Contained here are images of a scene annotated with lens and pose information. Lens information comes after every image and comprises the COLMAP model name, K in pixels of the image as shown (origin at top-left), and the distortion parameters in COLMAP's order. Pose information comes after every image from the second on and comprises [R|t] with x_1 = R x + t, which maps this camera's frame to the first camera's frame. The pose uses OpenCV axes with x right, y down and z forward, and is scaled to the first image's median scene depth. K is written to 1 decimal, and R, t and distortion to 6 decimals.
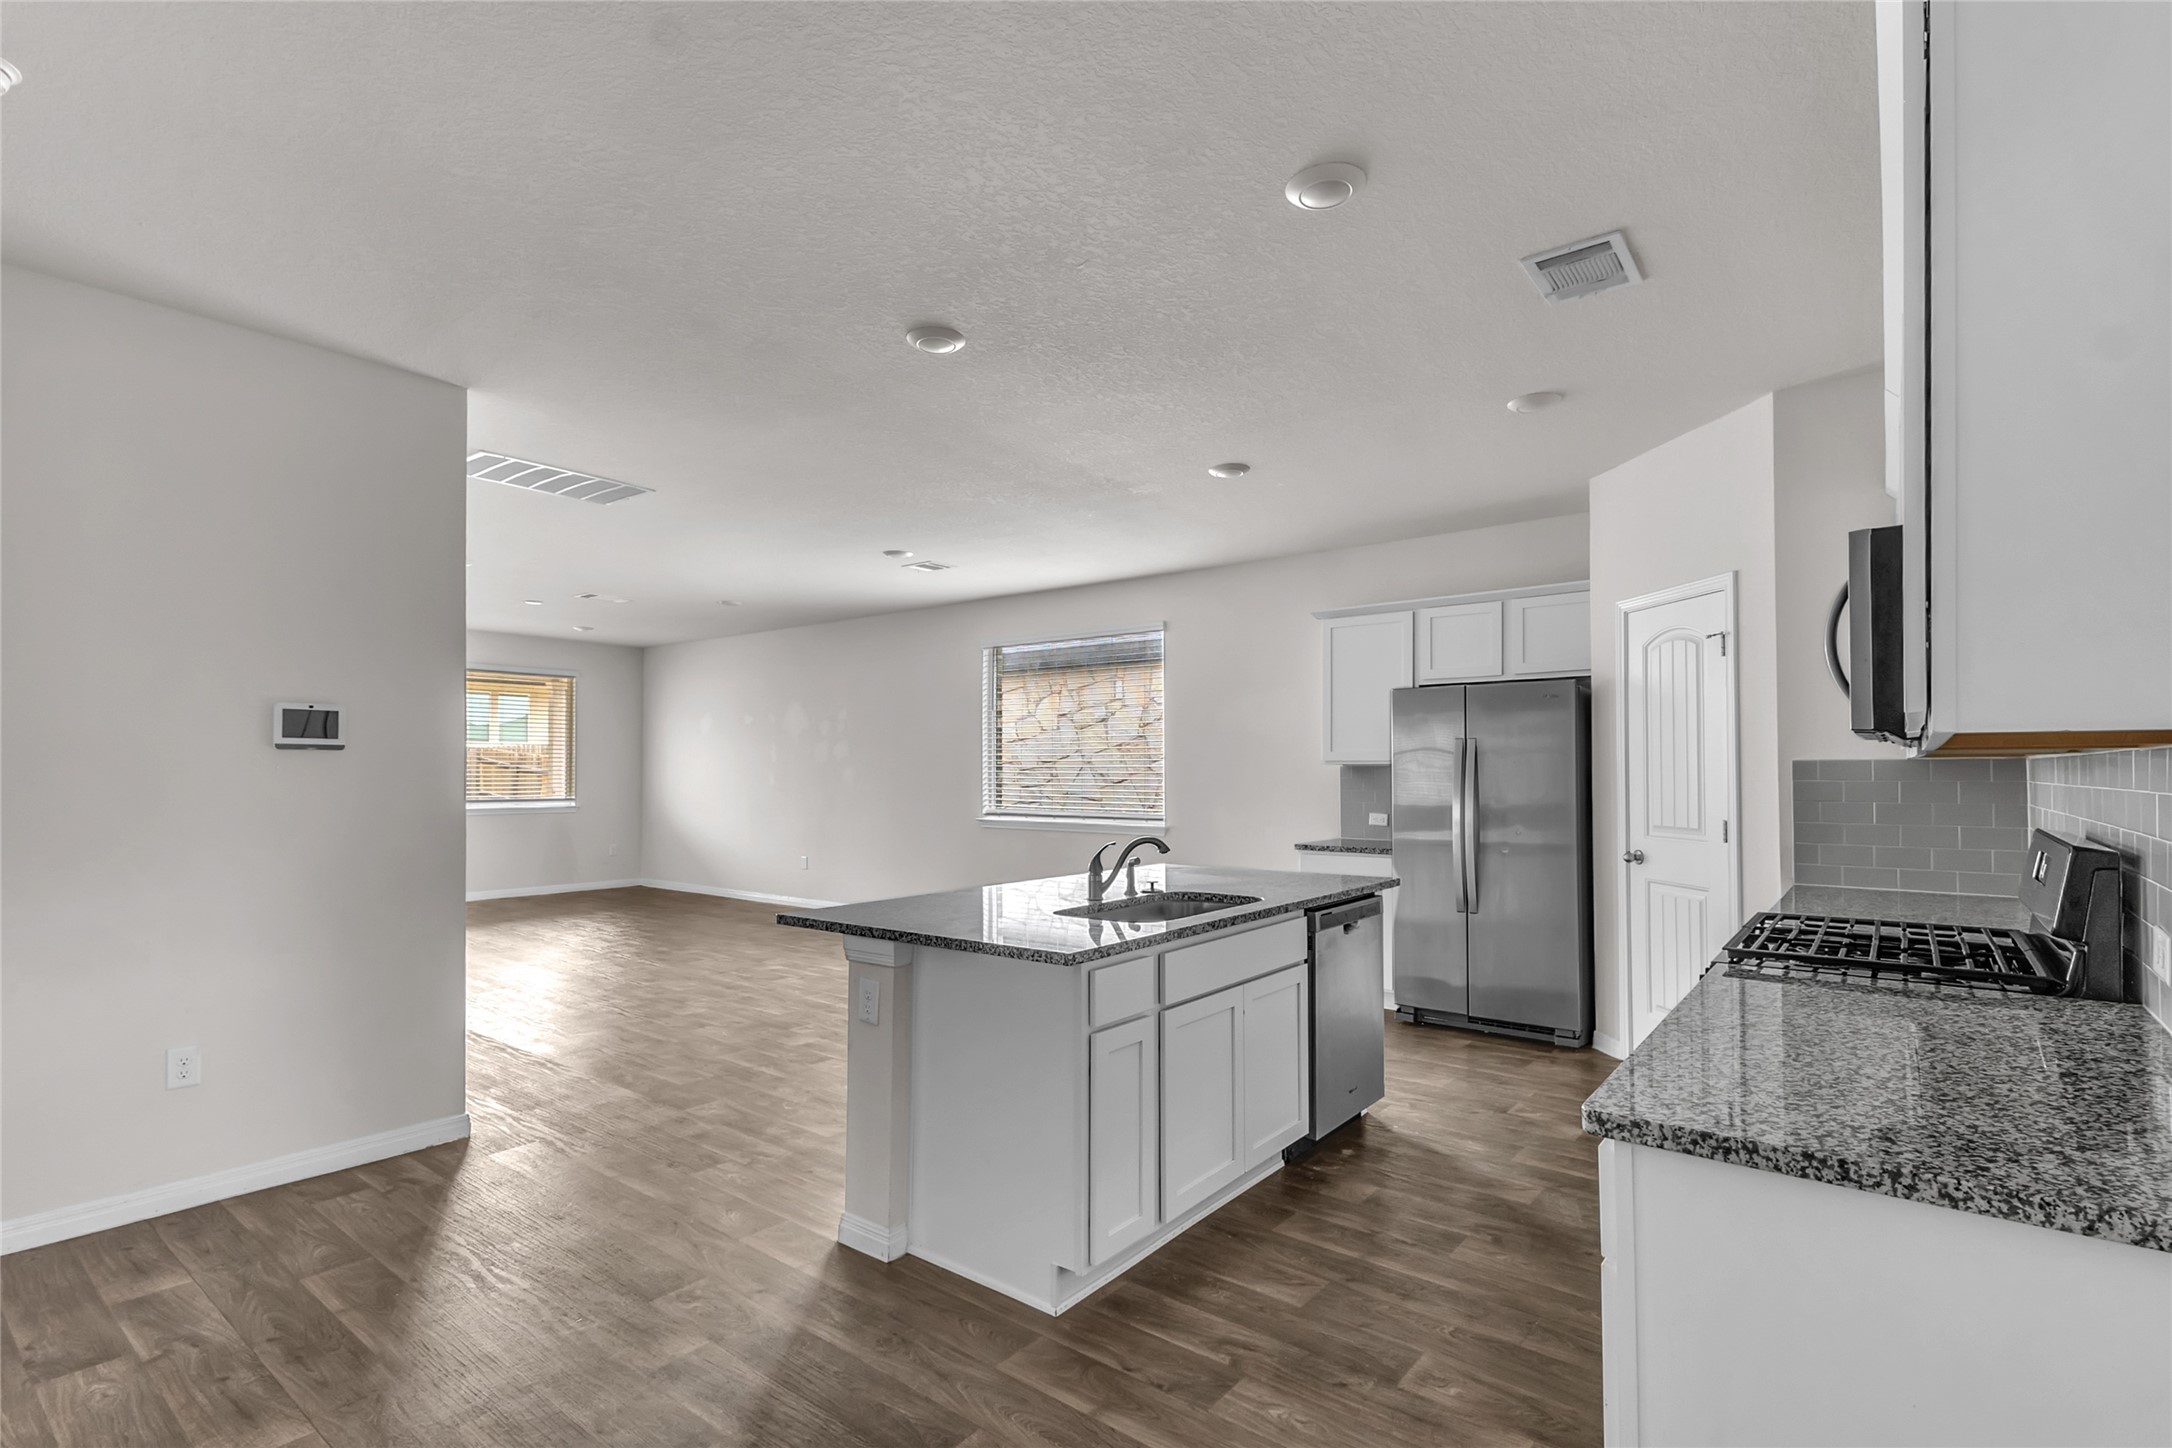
lens RADIAL K [[1010.1, 0, 1086.0], [0, 1010.1, 724.0], [0, 0, 1]] dist [0.002403, 0.000408]
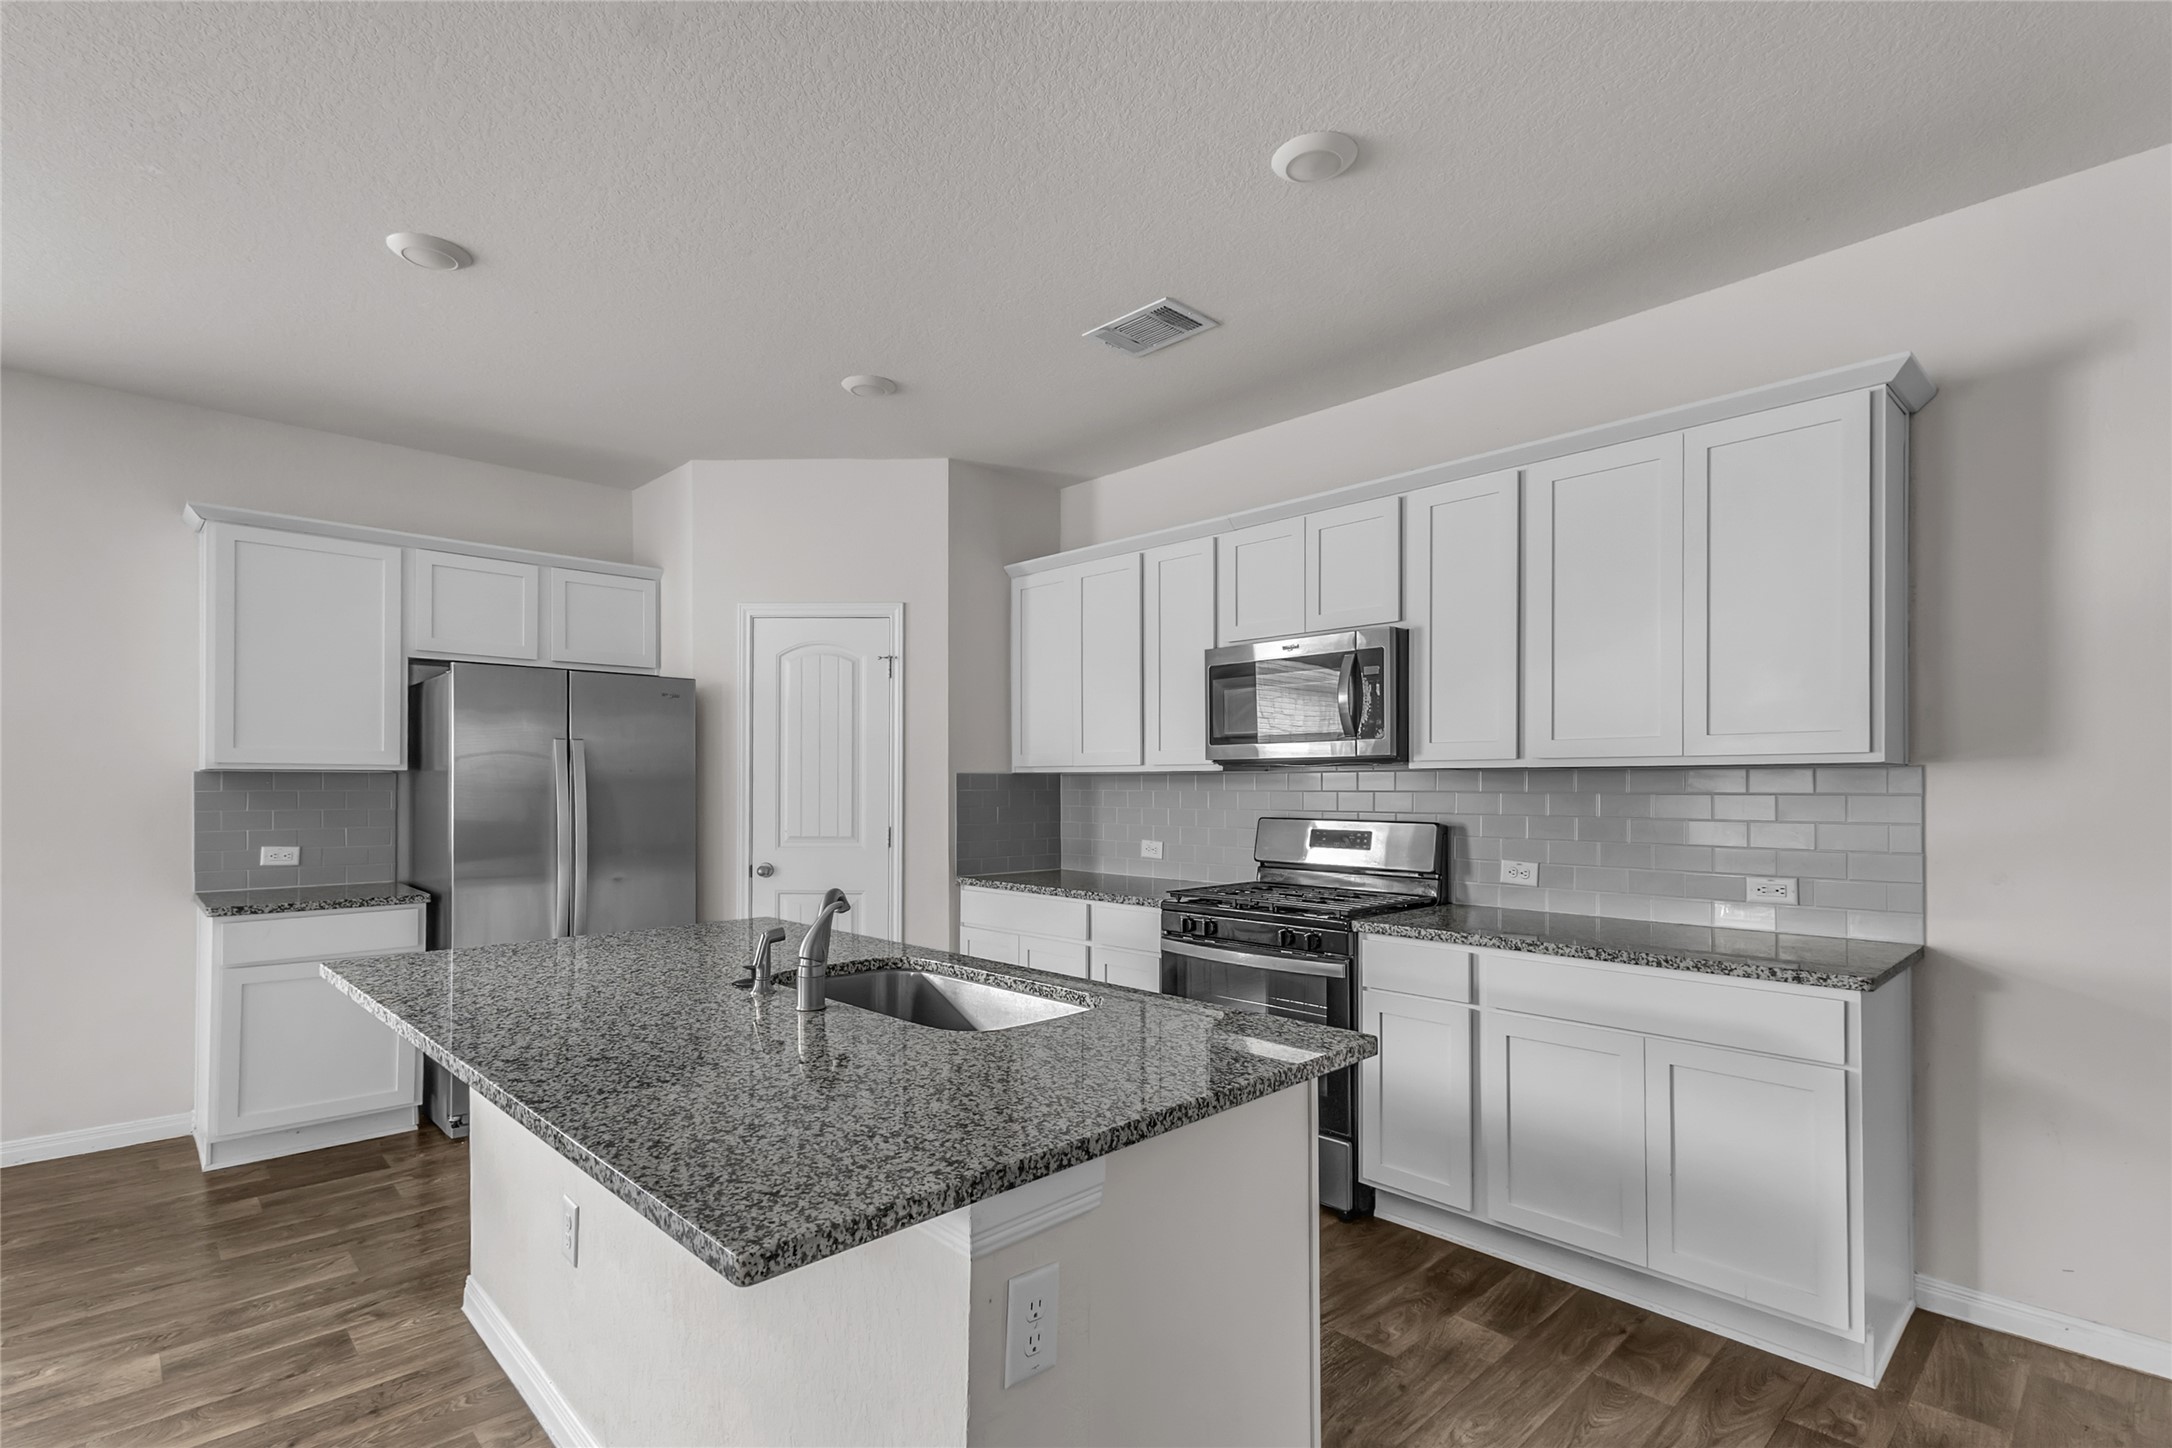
lens RADIAL K [[1002.2, 0, 1087.3], [0, 1002.2, 769.0], [0, 0, 1]] dist [0.007848, -0.000018]
pose [[0.128622, 0.011031, 0.991632, -0.375865], [-0.052146, 0.998630, -0.004345, 0.021563], [-0.990322, -0.051150, 0.129021, 0.566393]]
